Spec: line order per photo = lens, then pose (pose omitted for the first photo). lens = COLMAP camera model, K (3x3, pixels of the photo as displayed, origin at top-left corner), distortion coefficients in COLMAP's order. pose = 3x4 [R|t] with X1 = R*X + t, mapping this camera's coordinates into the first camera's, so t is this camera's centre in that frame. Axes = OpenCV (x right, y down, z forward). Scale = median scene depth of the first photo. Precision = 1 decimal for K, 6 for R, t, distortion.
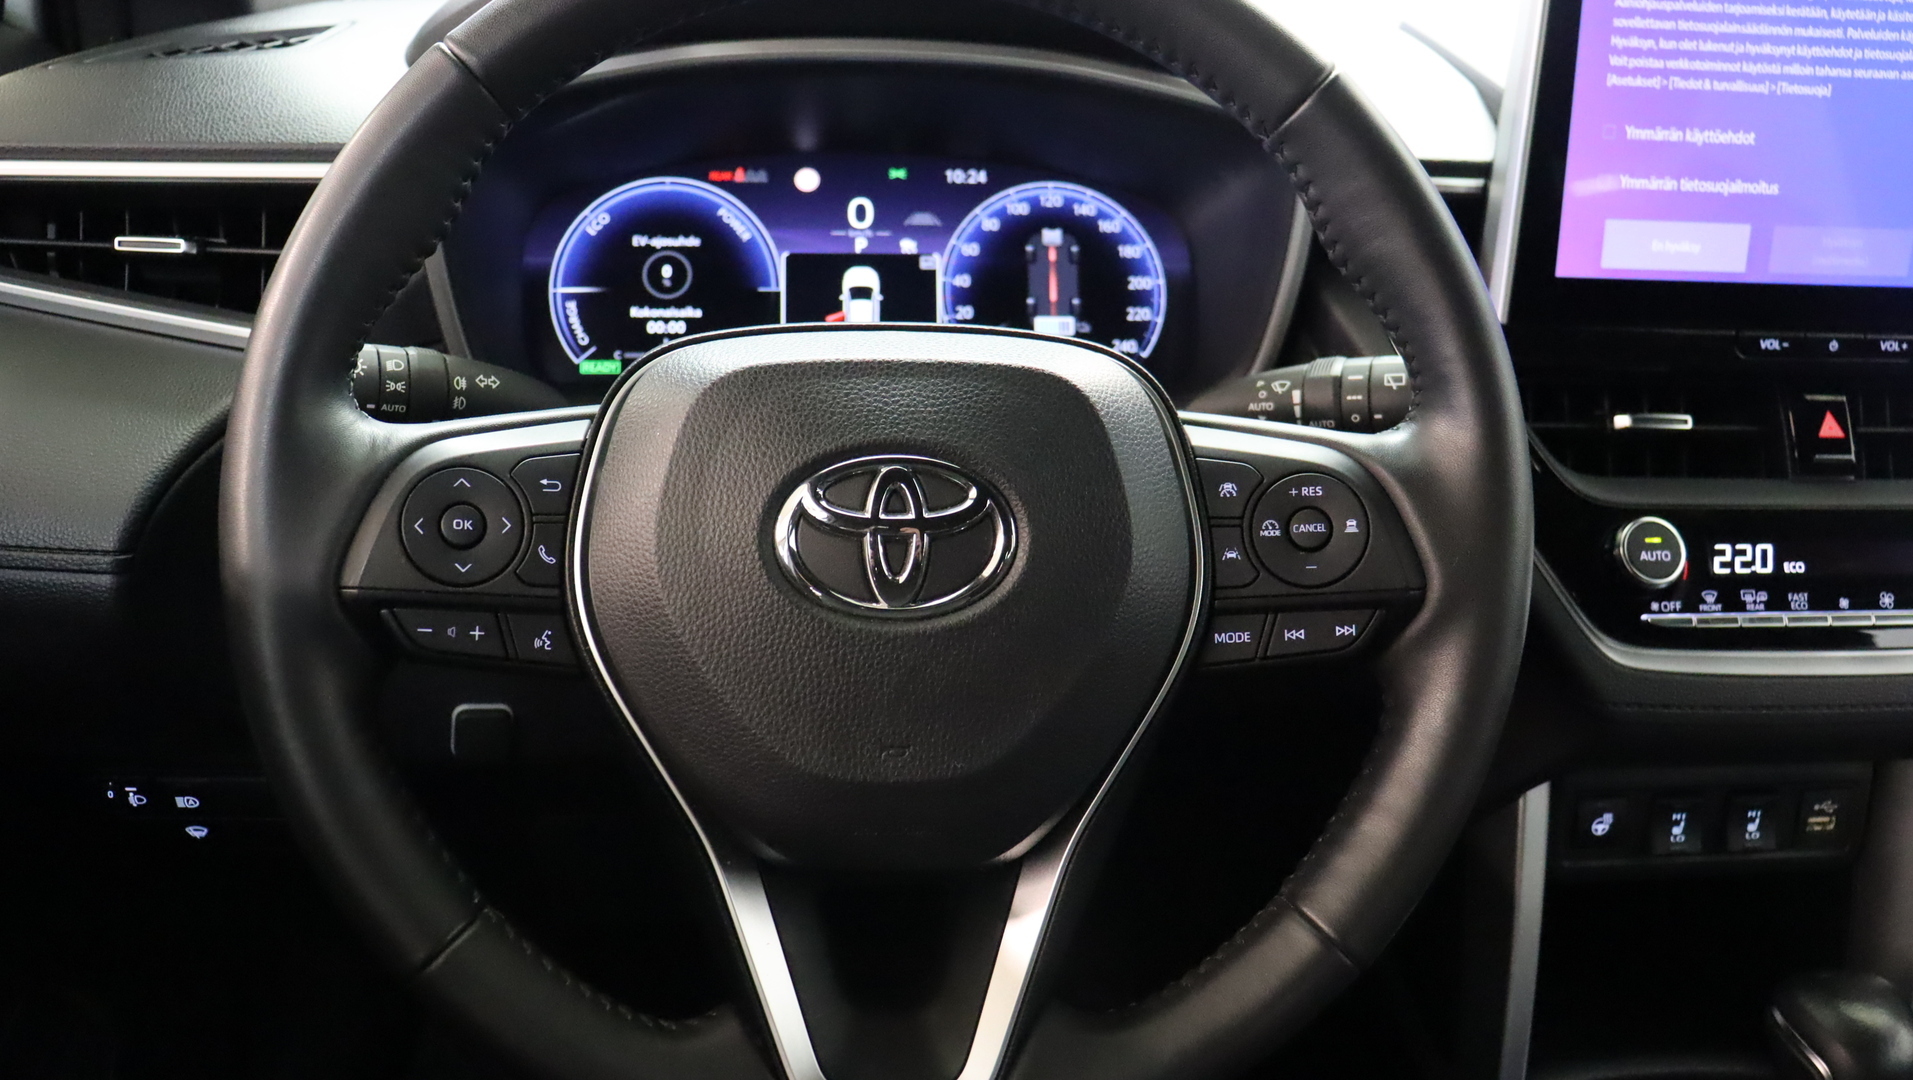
lens RADIAL K [[1660.1, 0, 958.5], [0, 1660.1, 536.5], [0, 0, 1]] dist [-0.157328, 0.132467]
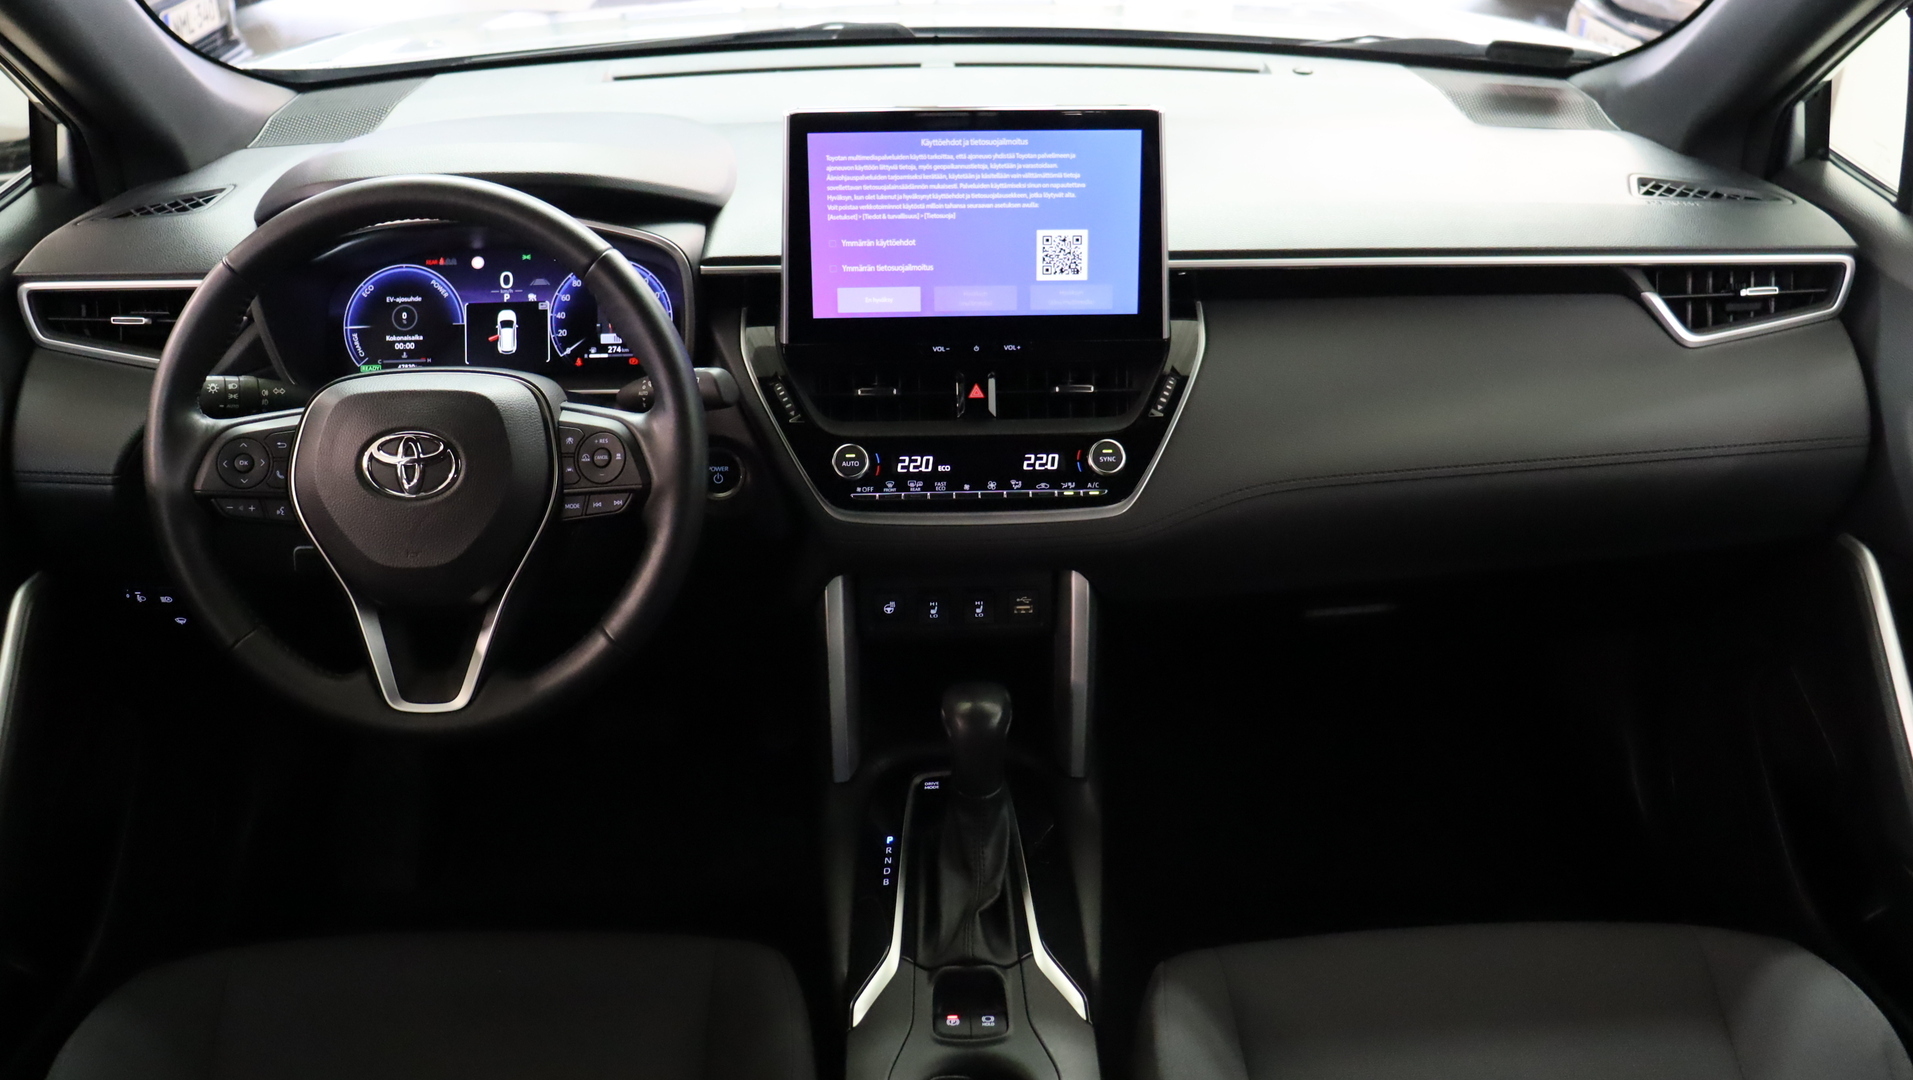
lens RADIAL K [[1660.1, 0, 954.6], [0, 1660.1, 547.1], [0, 0, 1]] dist [-0.157328, 0.132467]
pose [[0.997749, -0.008593, -0.066509, 0.681549], [0.013834, 0.996799, 0.078739, -0.043203], [0.065620, -0.079482, 0.994674, -0.985405]]
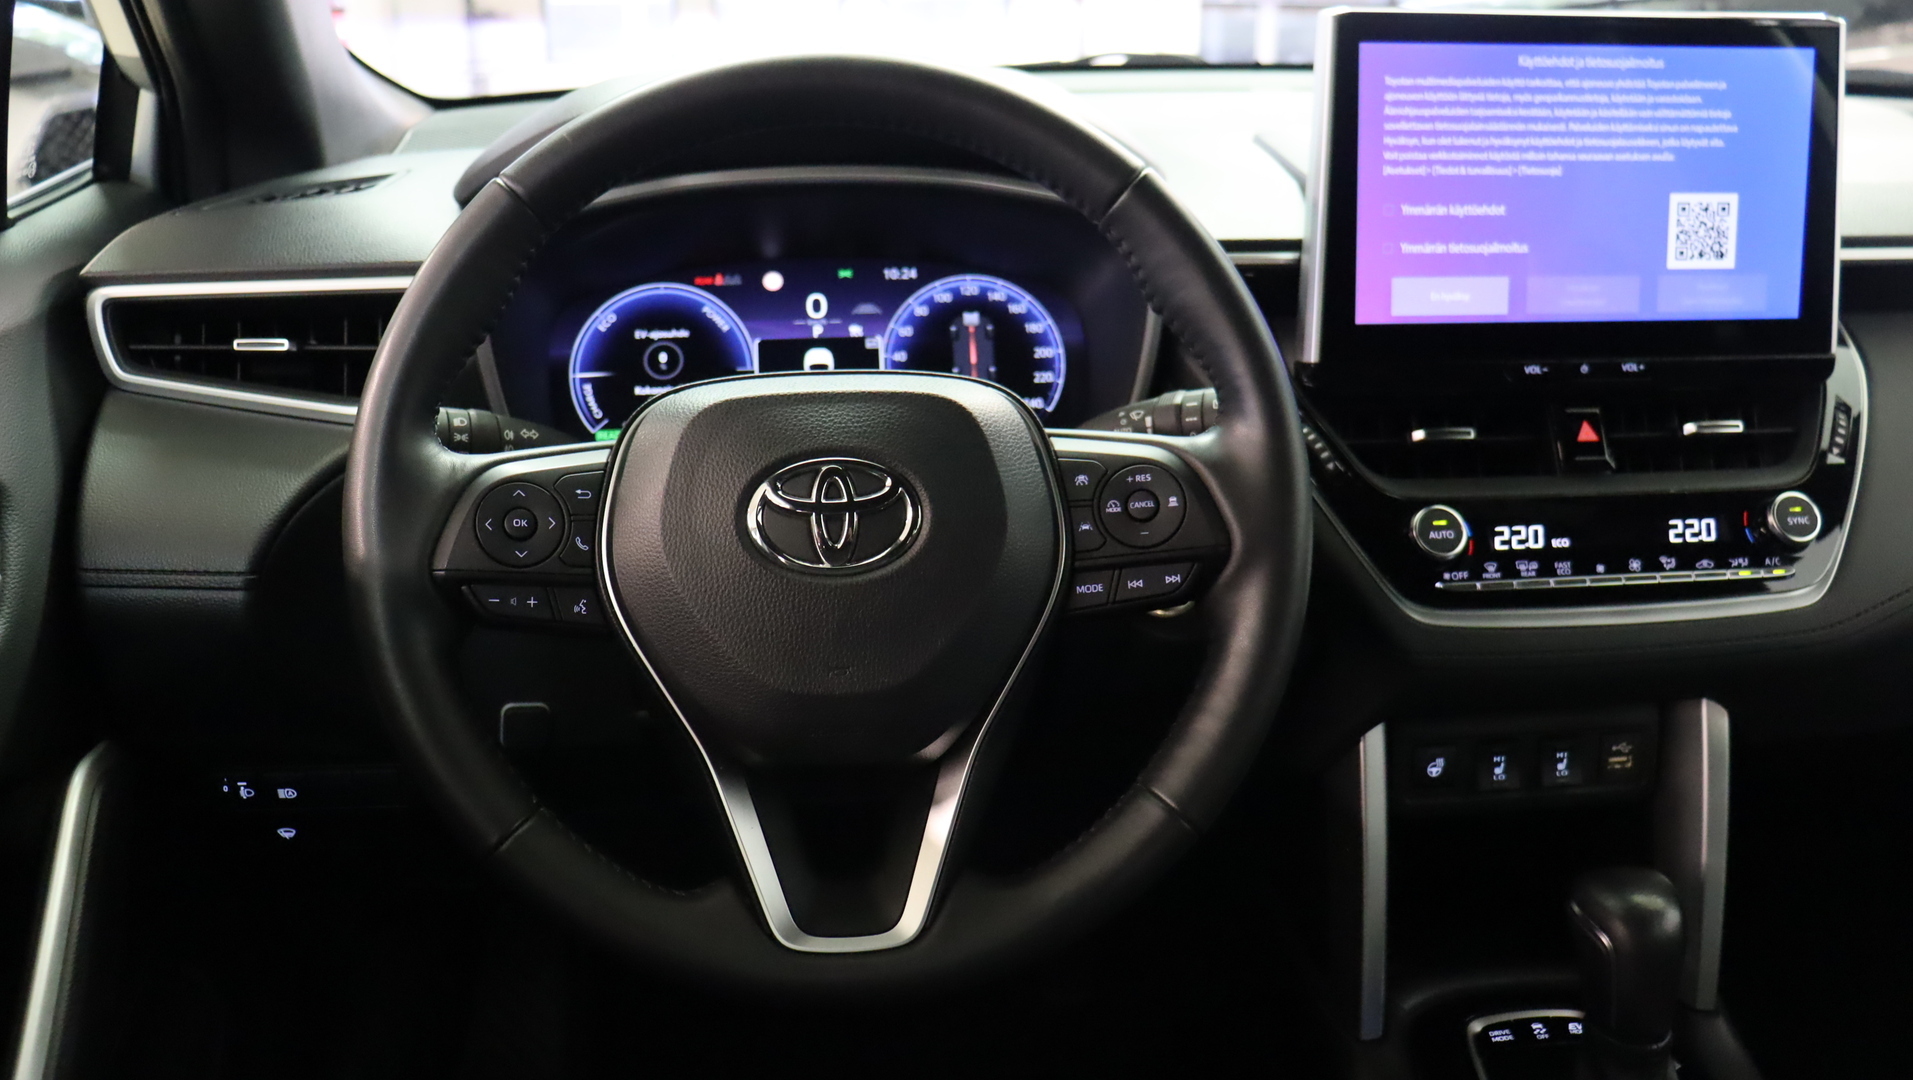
lens RADIAL K [[1660.1, 0, 951.7], [0, 1660.1, 535.5], [0, 0, 1]] dist [-0.157328, 0.132467]
pose [[0.999167, -0.040711, -0.002767, 0.047949], [0.040365, 0.996047, -0.079126, 0.098168], [0.005977, 0.078949, 0.996861, -0.285595]]
